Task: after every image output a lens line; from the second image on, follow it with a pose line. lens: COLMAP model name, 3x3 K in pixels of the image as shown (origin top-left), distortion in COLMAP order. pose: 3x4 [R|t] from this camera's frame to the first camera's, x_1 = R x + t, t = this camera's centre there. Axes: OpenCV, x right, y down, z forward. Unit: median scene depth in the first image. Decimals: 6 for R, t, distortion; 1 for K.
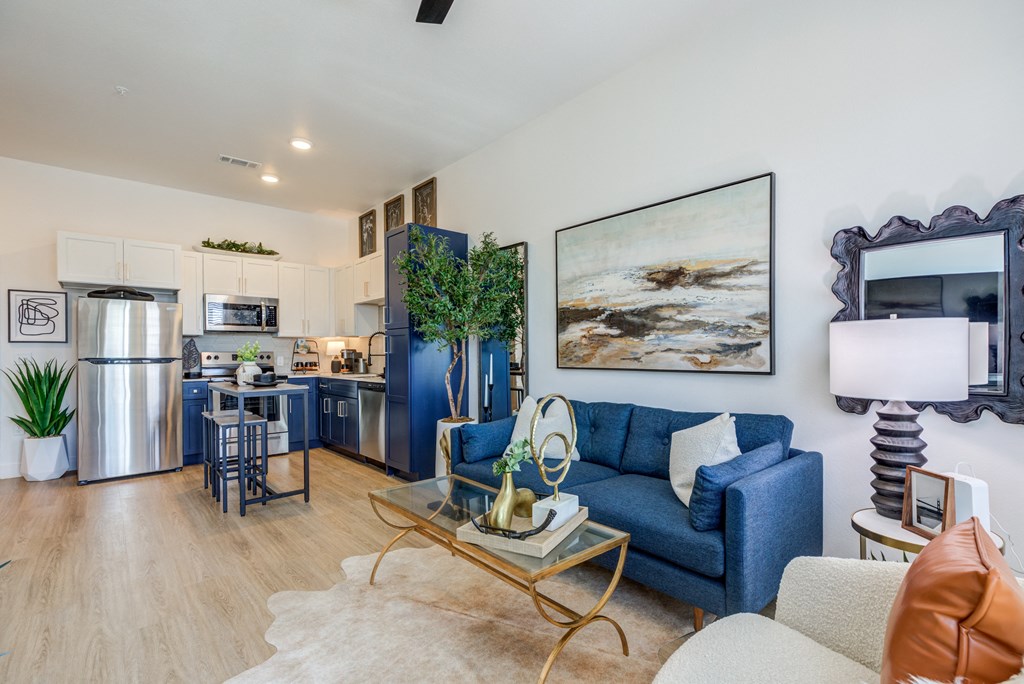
lens RADIAL K [[481.4, 0, 516.1], [0, 481.4, 345.9], [0, 0, 1]] dist [0.033085, 0.001361]
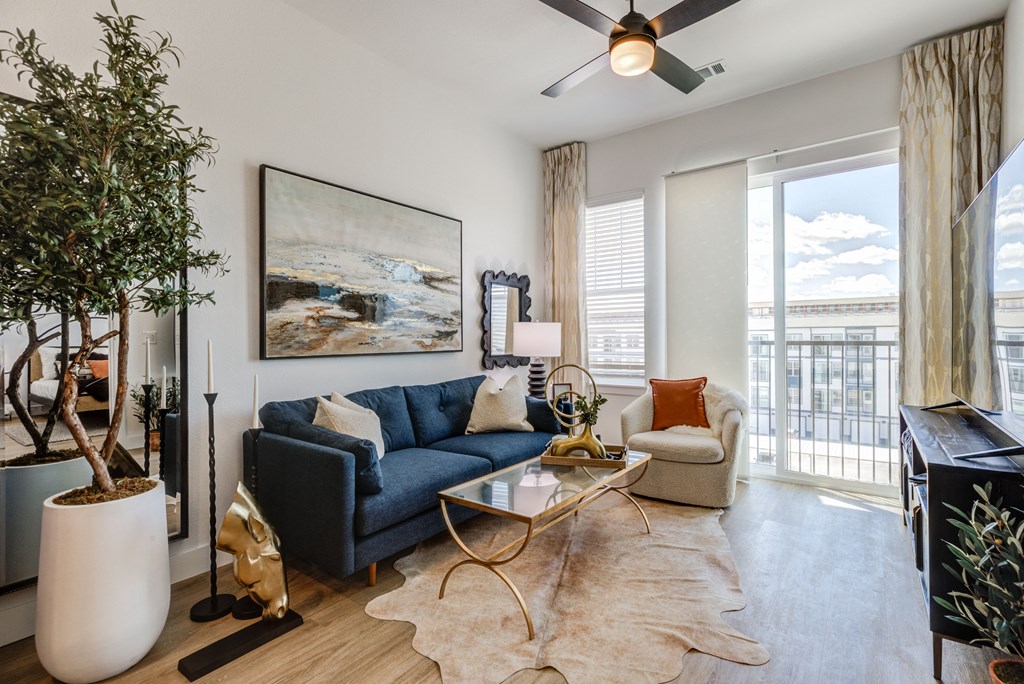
lens RADIAL K [[481.4, 0, 516.9], [0, 481.4, 340.1], [0, 0, 1]] dist [0.033085, 0.001361]
pose [[-0.222031, 0.007016, 0.975014, -0.823063], [0.001319, 0.999975, -0.006895, 0.027700], [-0.975039, -0.000245, -0.222034, 0.952420]]
